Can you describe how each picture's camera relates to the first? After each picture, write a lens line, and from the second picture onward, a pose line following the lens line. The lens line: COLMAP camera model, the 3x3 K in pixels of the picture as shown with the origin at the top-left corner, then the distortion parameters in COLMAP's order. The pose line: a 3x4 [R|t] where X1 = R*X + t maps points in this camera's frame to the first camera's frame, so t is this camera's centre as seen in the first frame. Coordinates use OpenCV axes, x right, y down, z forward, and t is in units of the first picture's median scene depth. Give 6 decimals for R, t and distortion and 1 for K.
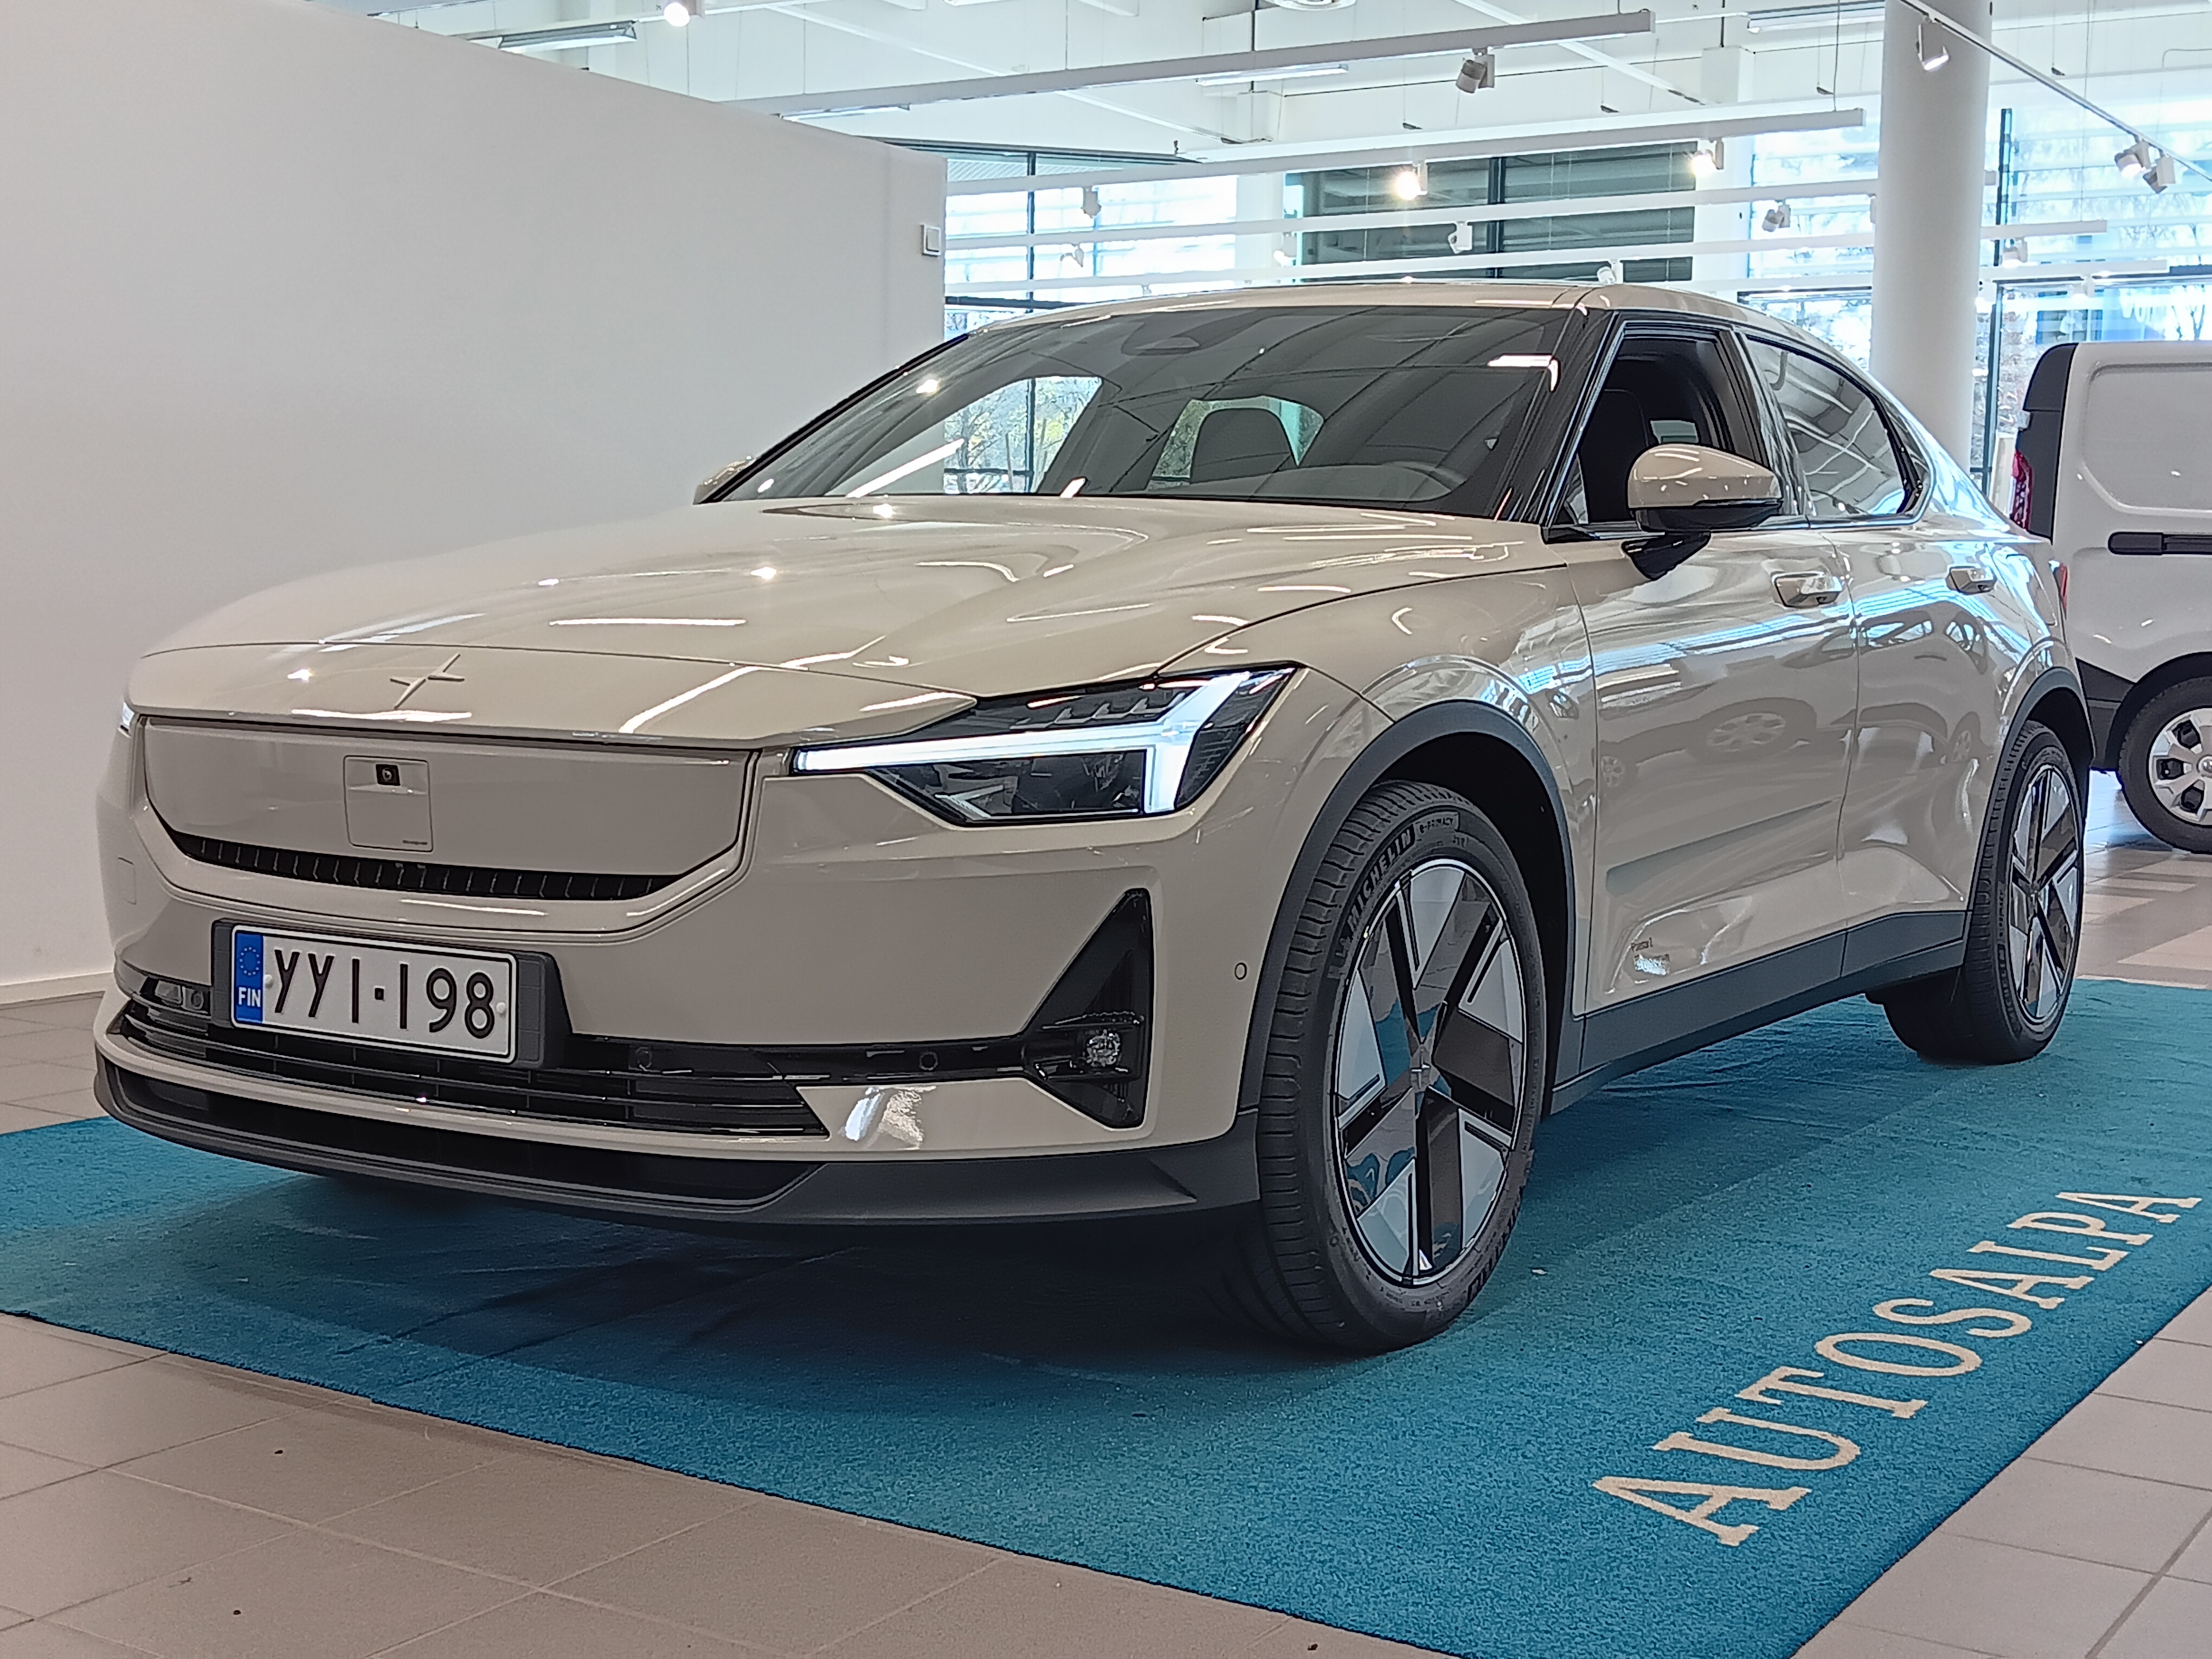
lens RADIAL K [[3560.4, 0, 1106.0], [0, 3560.4, 829.5], [0, 0, 1]] dist [0.261684, -1.129591]
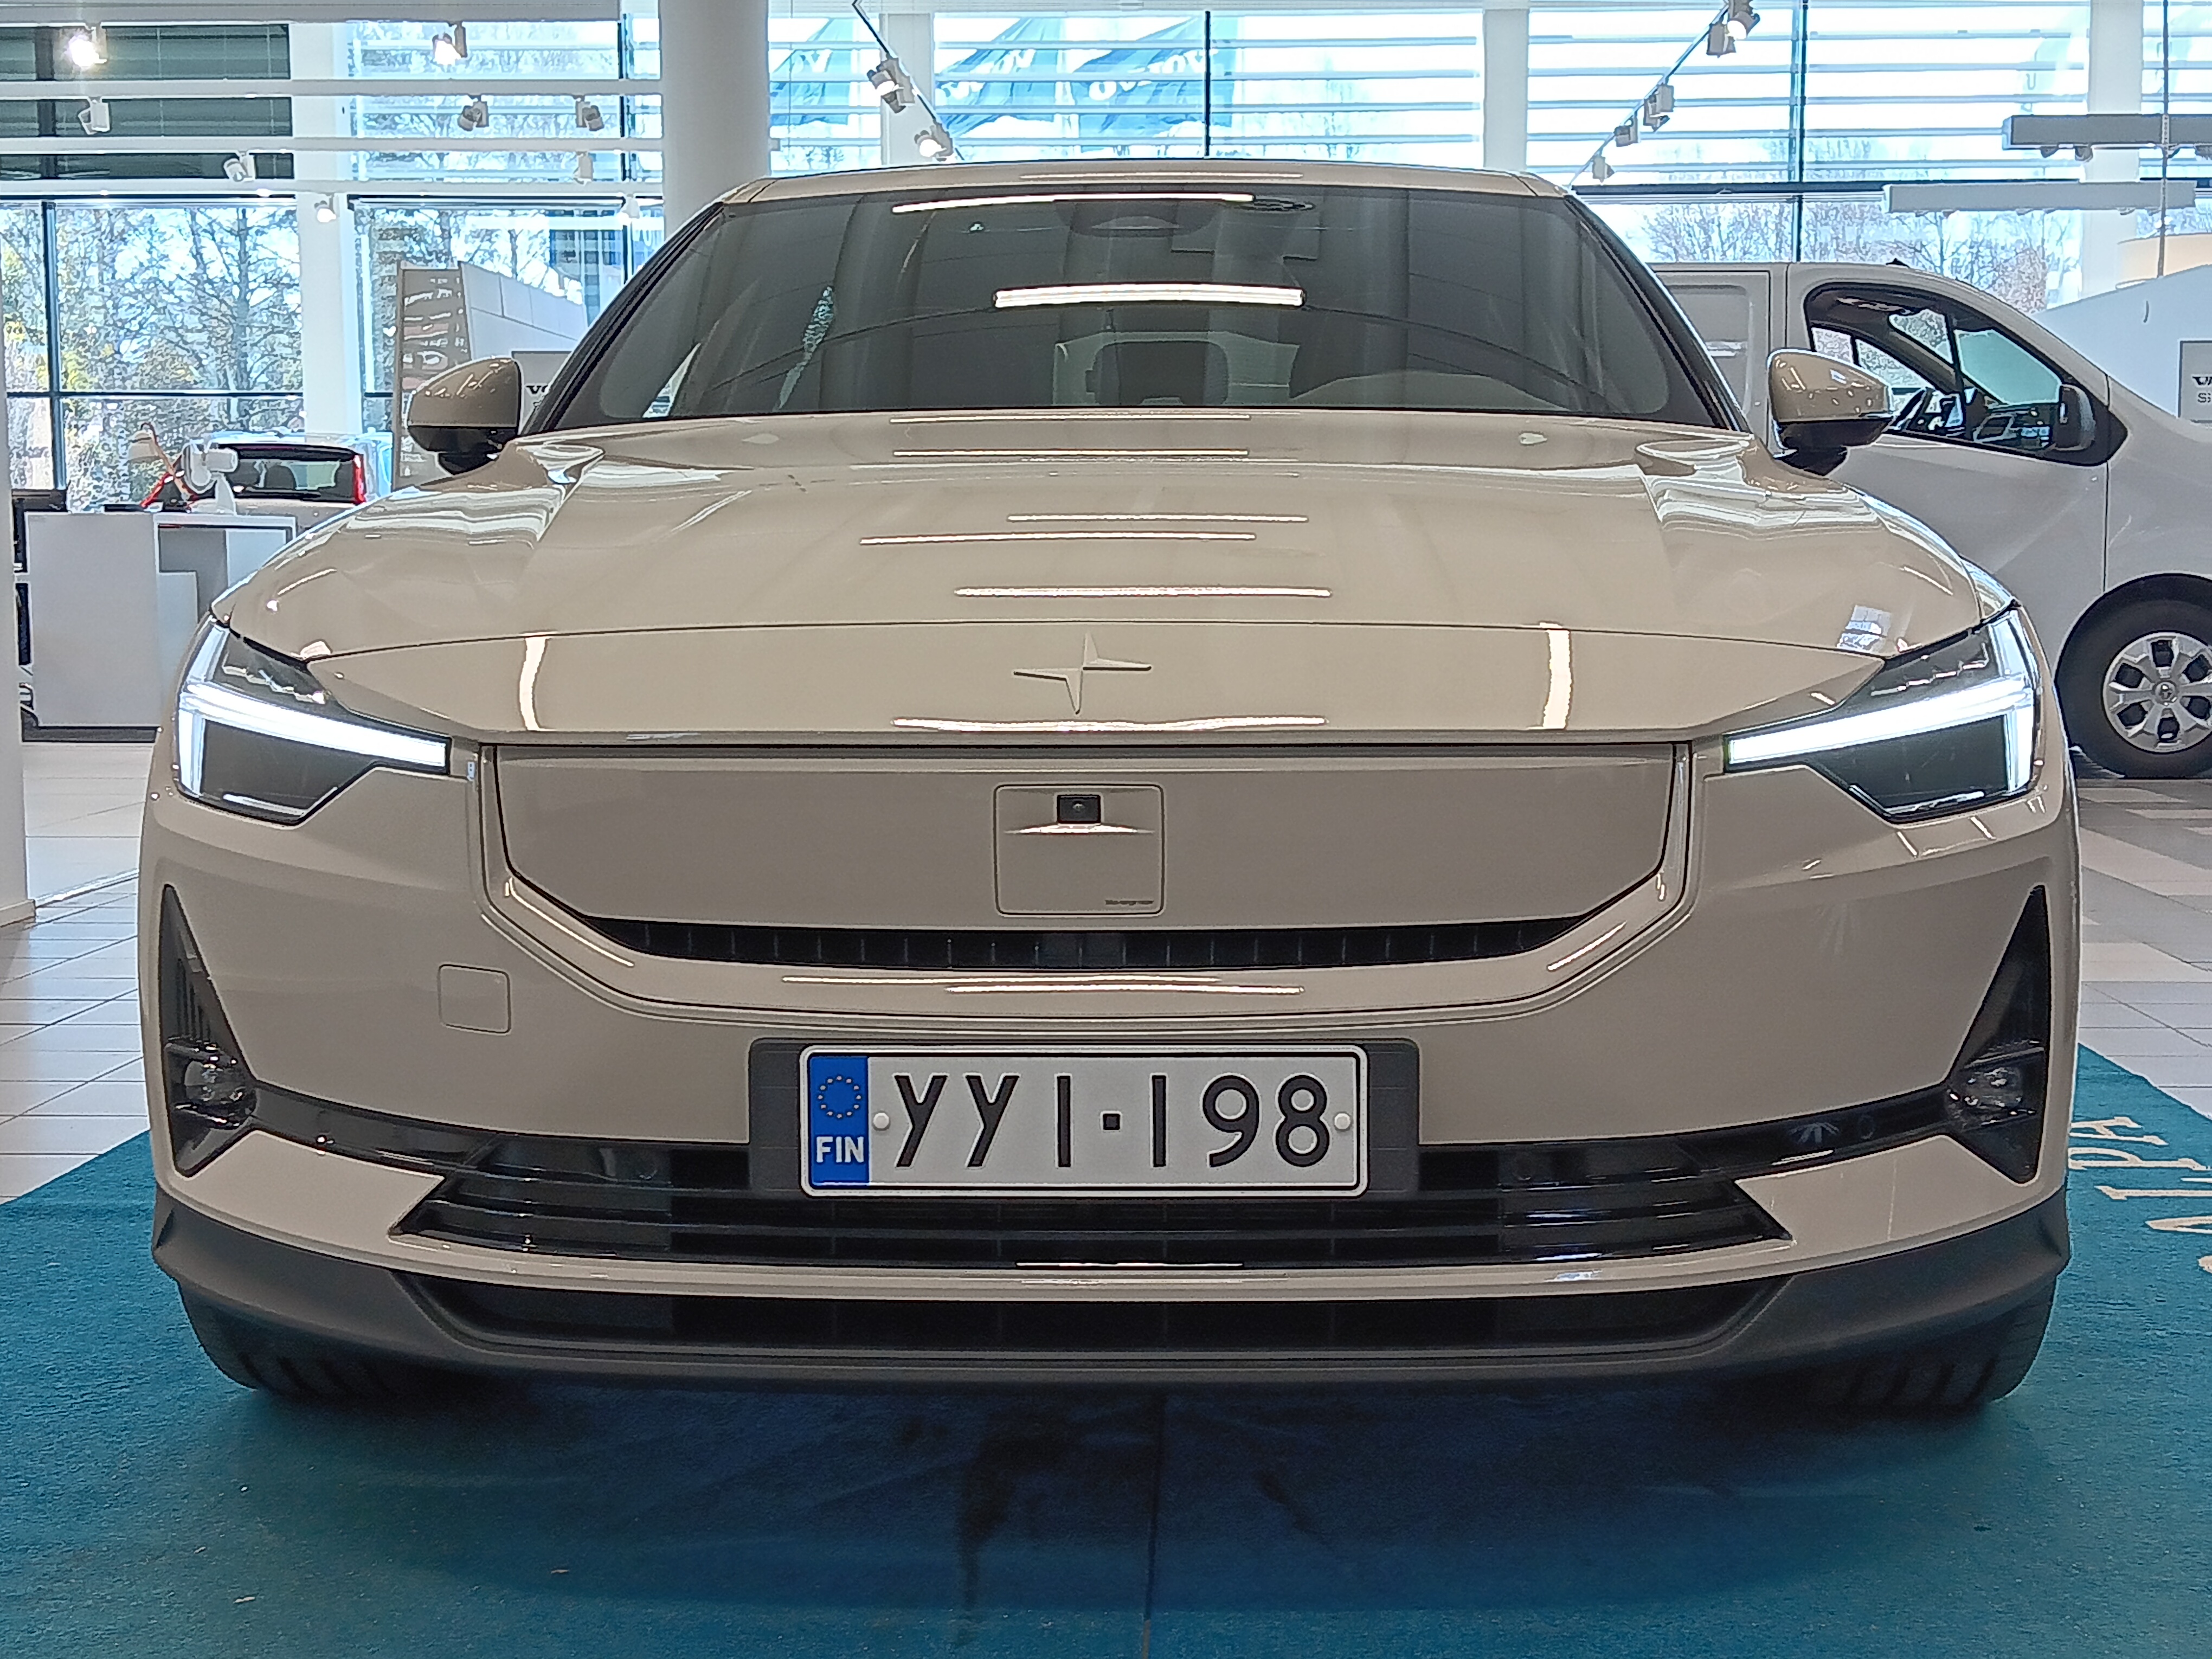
lens RADIAL K [[3560.4, 0, 1106.0], [0, 3560.4, 829.5], [0, 0, 1]] dist [0.261684, -1.129591]
pose [[0.800774, -0.068499, 0.595038, -0.607874], [0.057444, 0.997643, 0.037539, -0.036935], [-0.596206, 0.004121, 0.802821, 0.437941]]
